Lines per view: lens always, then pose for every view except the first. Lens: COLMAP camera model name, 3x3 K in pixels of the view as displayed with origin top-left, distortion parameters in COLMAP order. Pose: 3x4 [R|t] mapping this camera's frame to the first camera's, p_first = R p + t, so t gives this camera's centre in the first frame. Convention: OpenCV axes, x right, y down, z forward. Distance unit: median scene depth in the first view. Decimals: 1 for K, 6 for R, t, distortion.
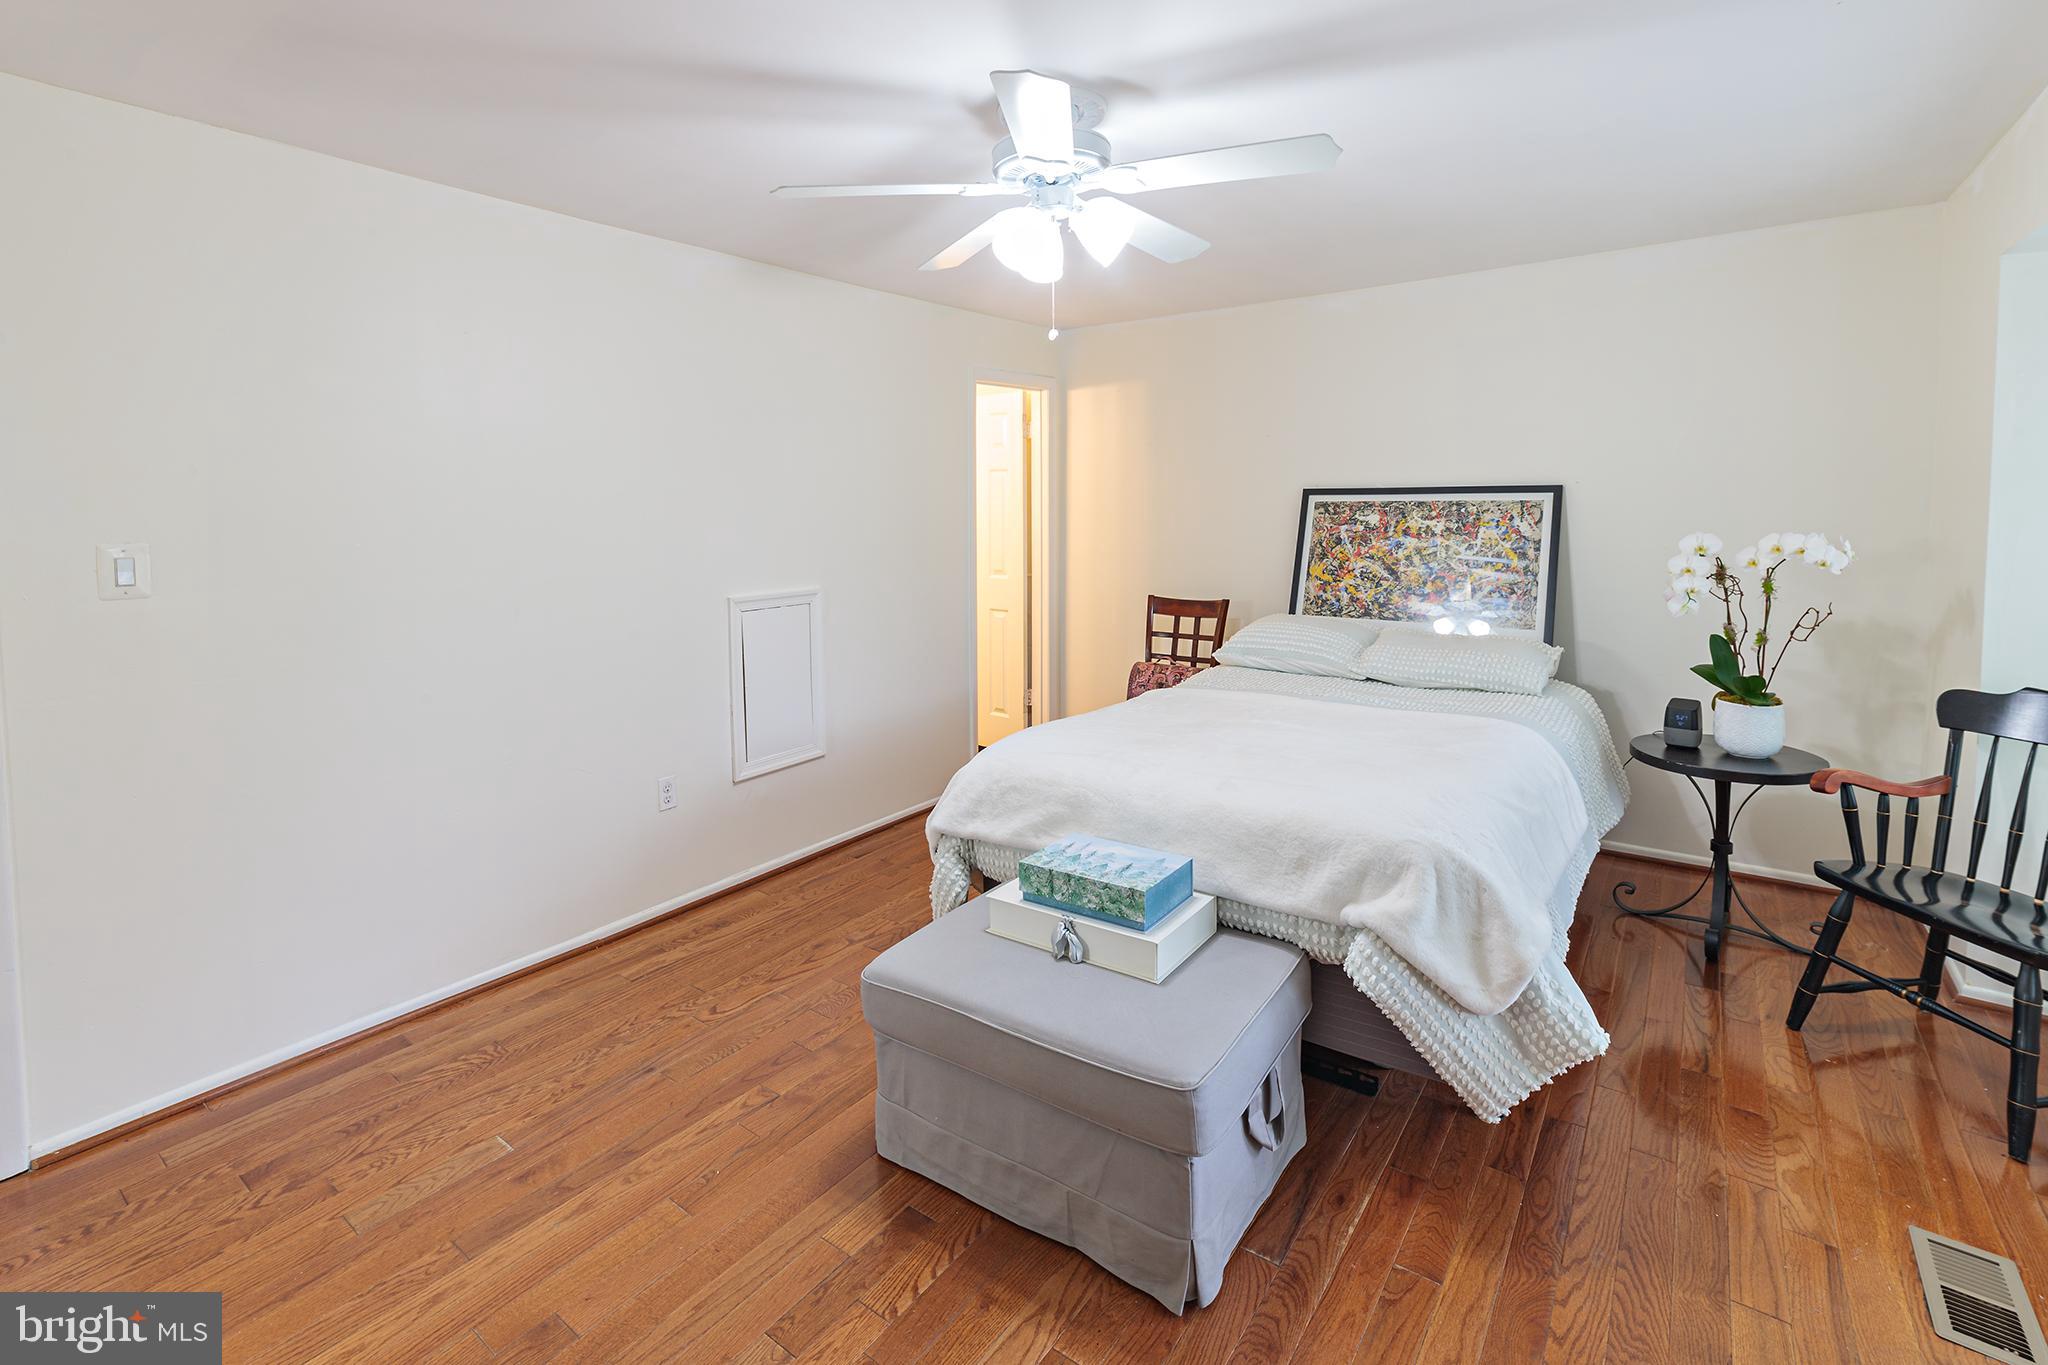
lens RADIAL K [[927.4, 0, 1019.9], [0, 927.4, 565.0], [0, 0, 1]] dist [-0.016891, 0.000437]
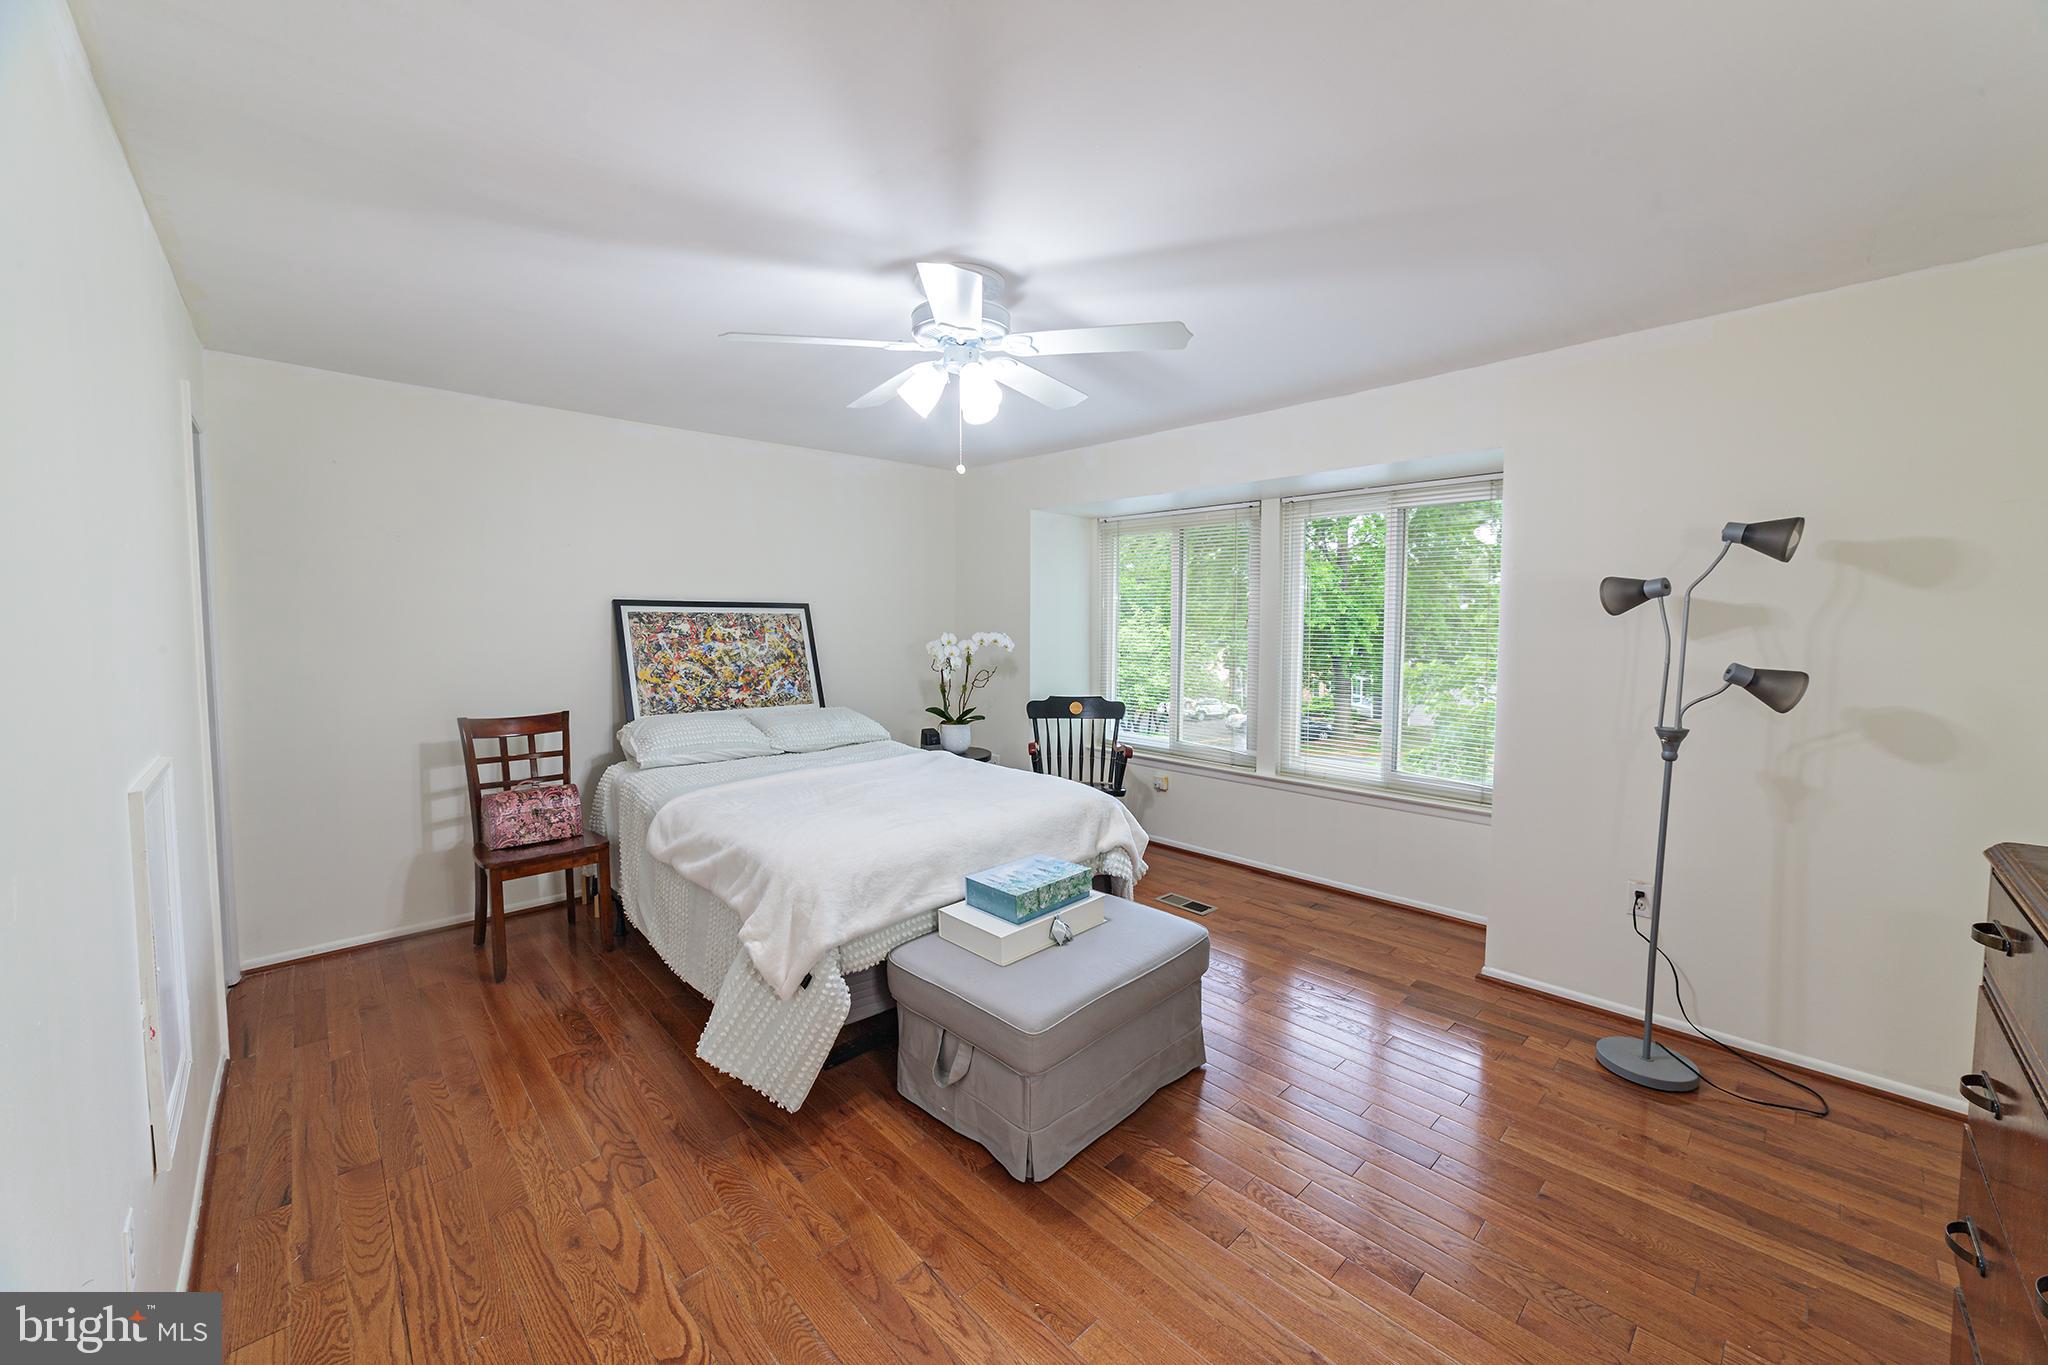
lens RADIAL K [[783.5, 0, 1031.9], [0, 783.5, 668.5], [0, 0, 1]] dist [-0.029450, 0.009129]
pose [[0.159792, -0.050881, 0.985839, -0.558651], [0.056538, 0.997503, 0.042319, -0.015678], [-0.985530, 0.048975, 0.162270, 0.435062]]
